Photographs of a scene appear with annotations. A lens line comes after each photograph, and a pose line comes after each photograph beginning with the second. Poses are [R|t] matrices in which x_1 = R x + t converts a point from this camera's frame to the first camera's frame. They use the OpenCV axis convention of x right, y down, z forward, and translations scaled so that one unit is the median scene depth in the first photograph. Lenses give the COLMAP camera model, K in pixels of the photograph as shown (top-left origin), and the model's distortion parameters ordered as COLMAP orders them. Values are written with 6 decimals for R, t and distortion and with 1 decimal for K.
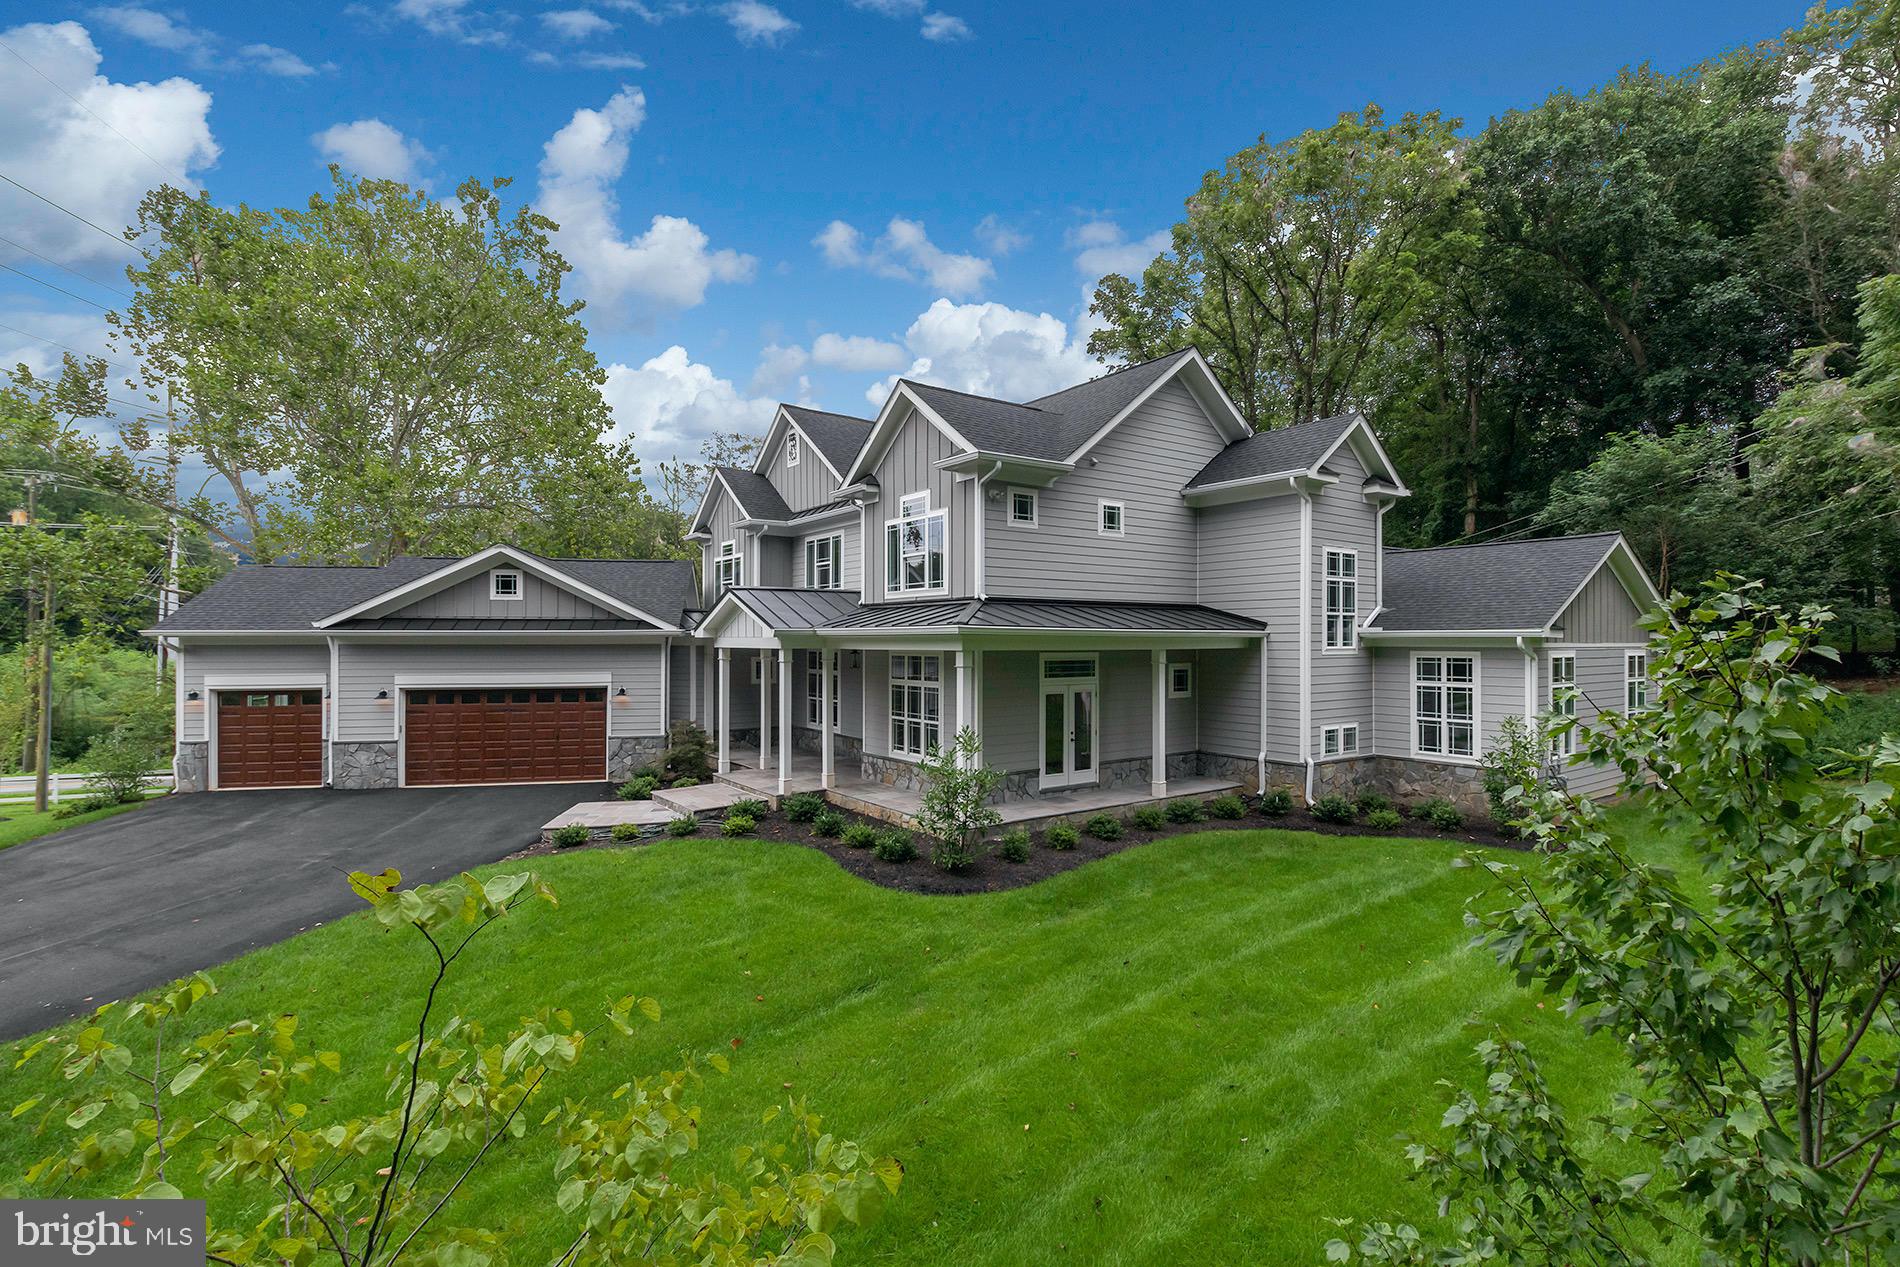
lens RADIAL K [[863.2, 0, 950.0], [0, 863.2, 633.5], [0, 0, 1]] dist [0.005212, 0.000594]
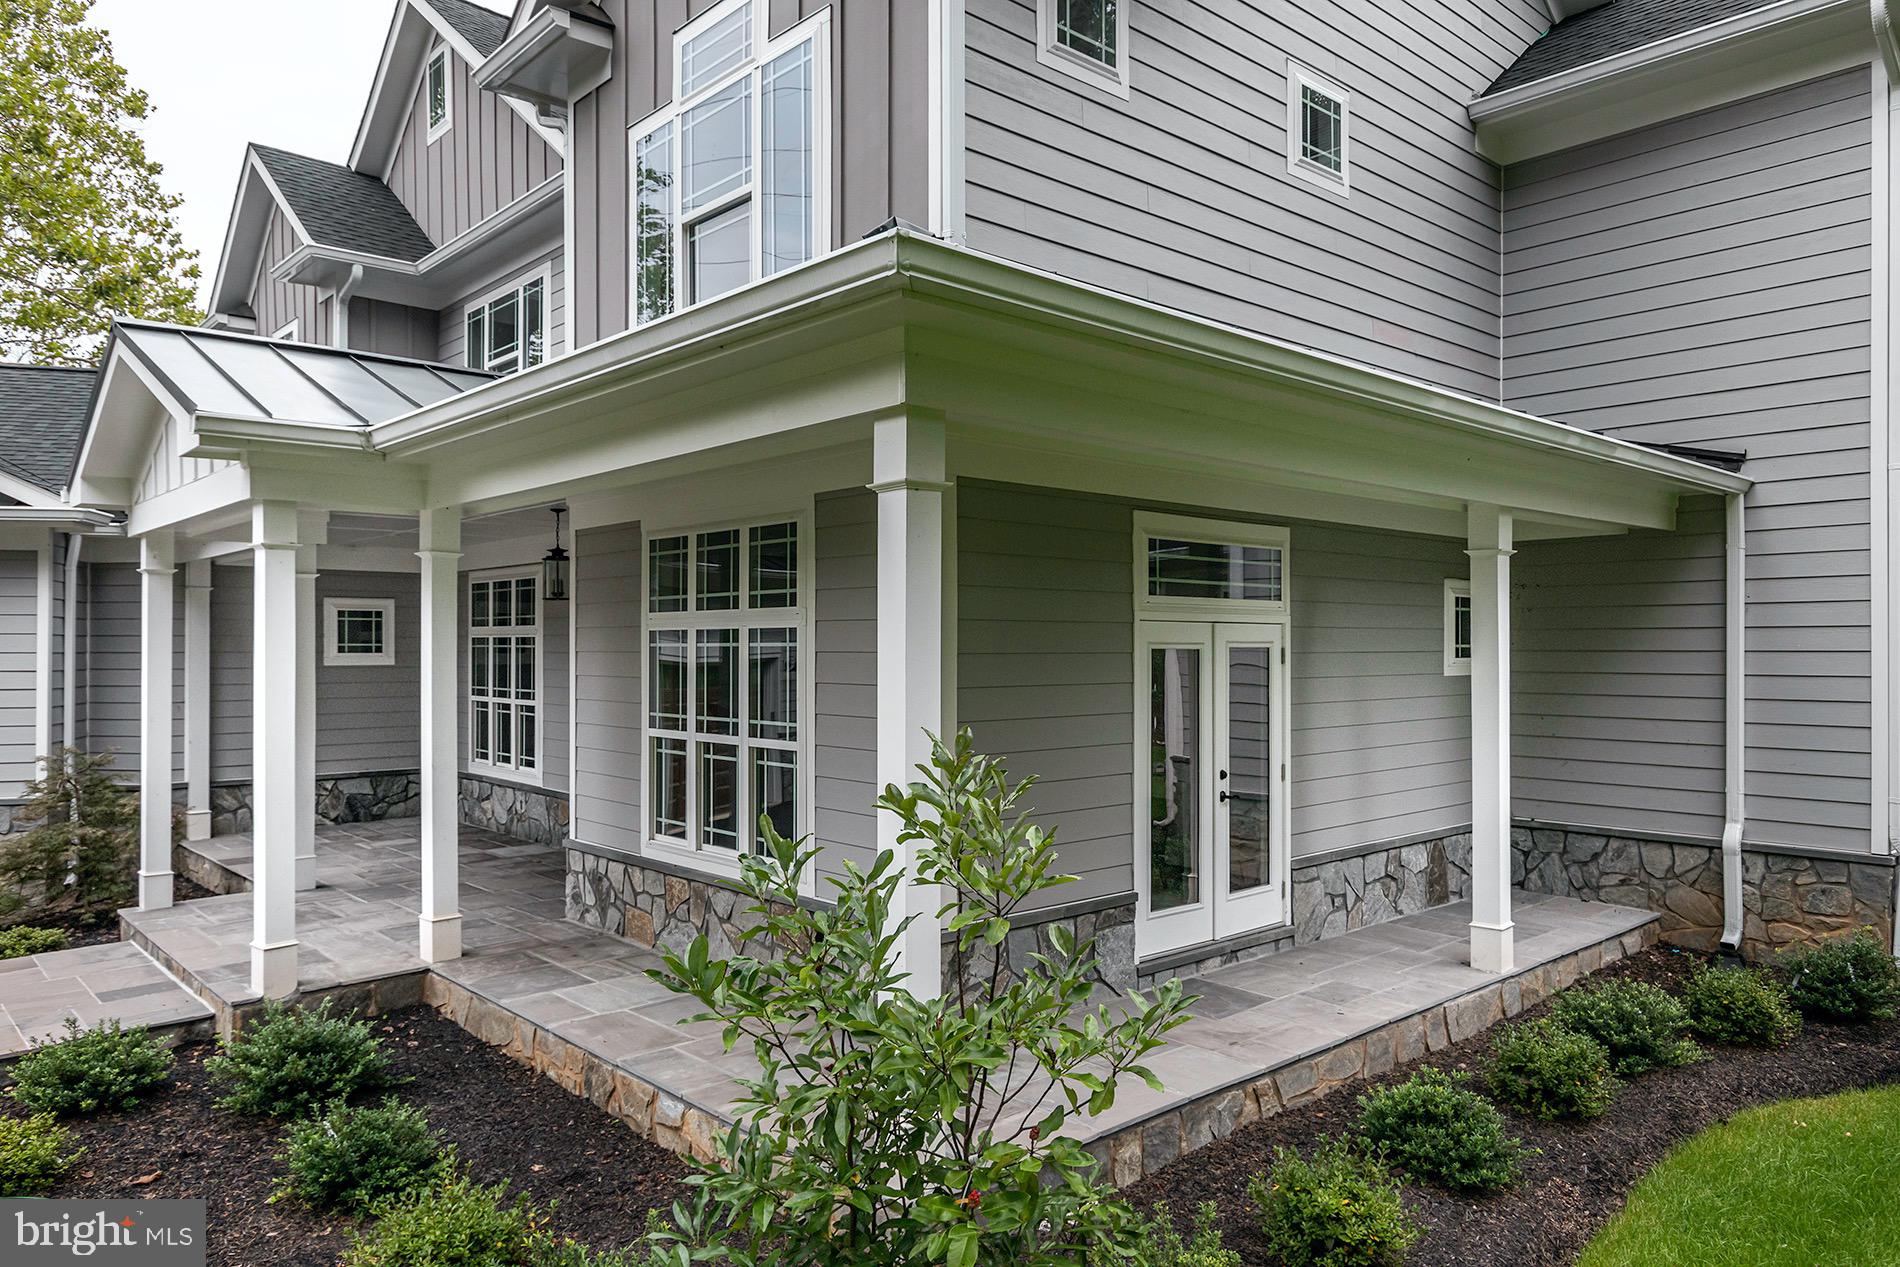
lens RADIAL K [[1250.2, 0, 950.0], [0, 1250.2, 633.5], [0, 0, 1]] dist [0.010408, 0.001078]
pose [[0.993994, -0.000219, 0.109436, -0.006599], [0.000878, 0.999982, -0.005973, 0.057390], [-0.109433, 0.006033, 0.993976, 0.479145]]
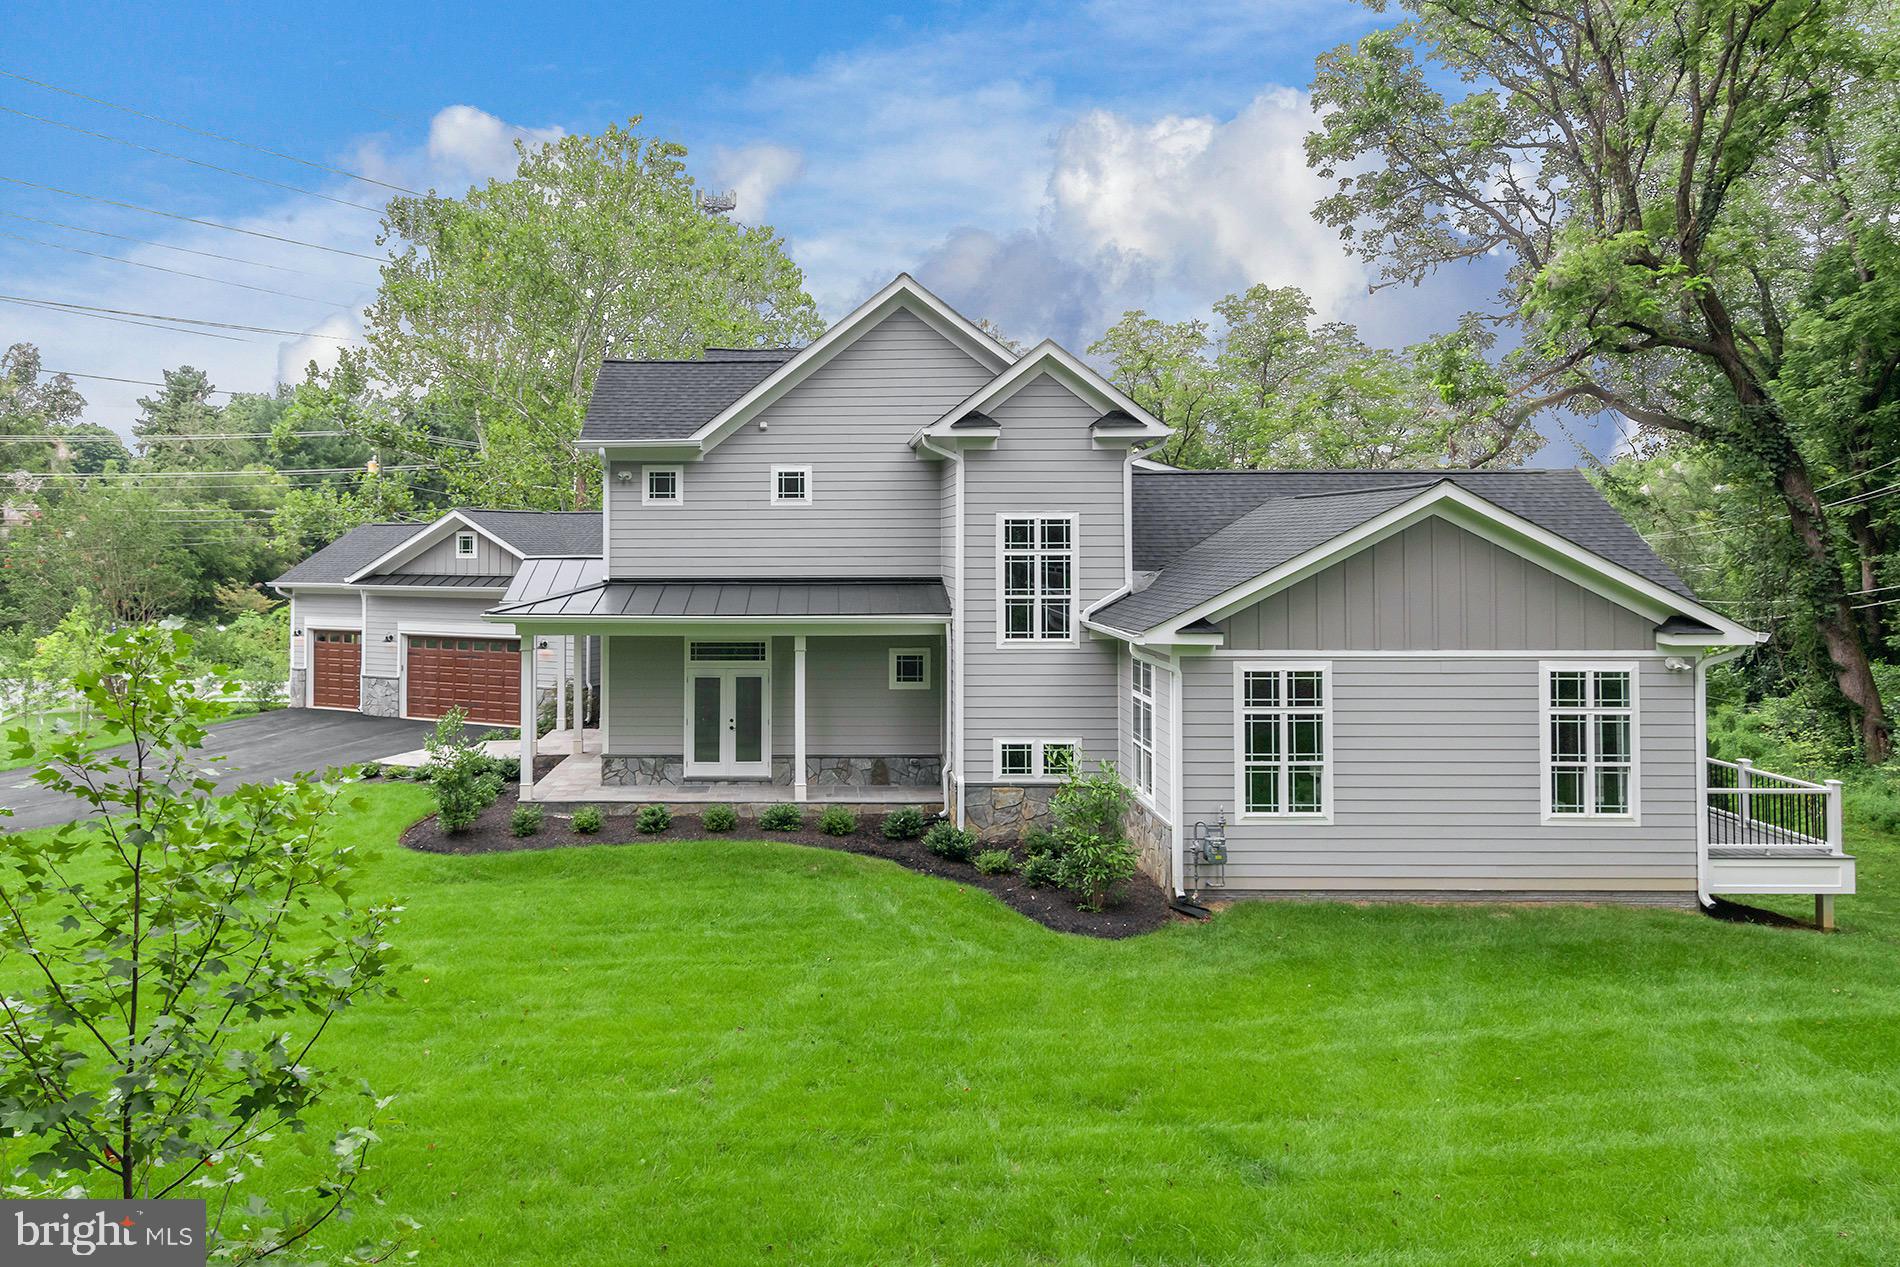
lens RADIAL K [[1217.5, 0, 810.7], [0, 1217.5, 495.3], [0, 0, 1]] dist [0.002659, -0.000024]
pose [[0.805615, -0.023420, -0.591976, 0.858169], [0.005843, 0.999484, -0.031590, -0.074062], [0.592410, 0.021991, 0.805336, -0.012988]]
